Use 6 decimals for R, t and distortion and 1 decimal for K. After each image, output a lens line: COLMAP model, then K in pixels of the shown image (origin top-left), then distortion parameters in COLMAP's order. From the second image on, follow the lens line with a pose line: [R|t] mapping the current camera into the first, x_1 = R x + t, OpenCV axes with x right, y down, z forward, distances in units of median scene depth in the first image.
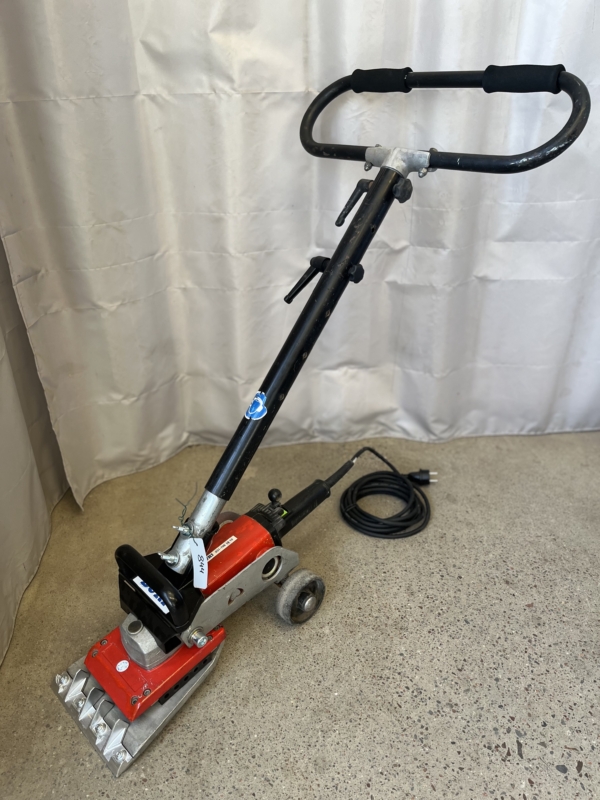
lens RADIAL K [[605.5, 0, 298.6], [0, 605.5, 401.5], [0, 0, 1]] dist [0.074633, -0.113157]
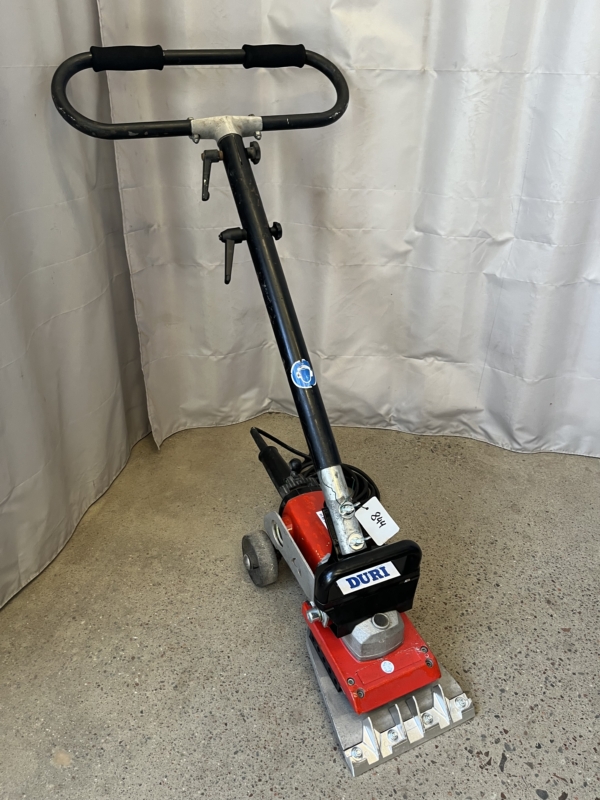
lens RADIAL K [[605.5, 0, 293.0], [0, 605.5, 402.9], [0, 0, 1]] dist [0.074633, -0.113157]
pose [[0.957472, 0.162031, -0.238732, 0.159410], [-0.162729, 0.986526, 0.016921, 0.050333], [0.238257, 0.022647, 0.970938, -0.003197]]
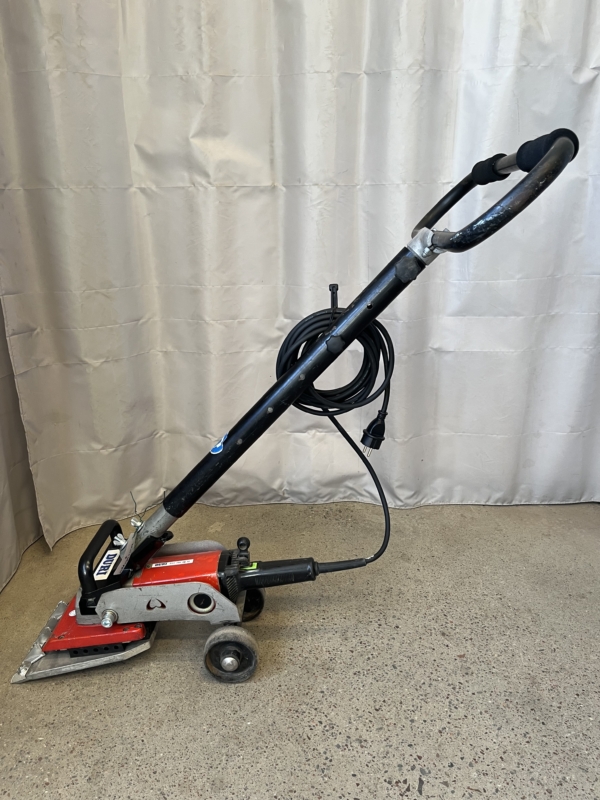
lens RADIAL K [[605.5, 0, 295.3], [0, 605.5, 401.3], [0, 0, 1]] dist [0.074633, -0.113157]
pose [[0.996273, 0.028877, -0.081280, 0.189896], [-0.043119, 0.982843, -0.179336, 0.124287], [0.074707, 0.182172, 0.980425, -0.077207]]
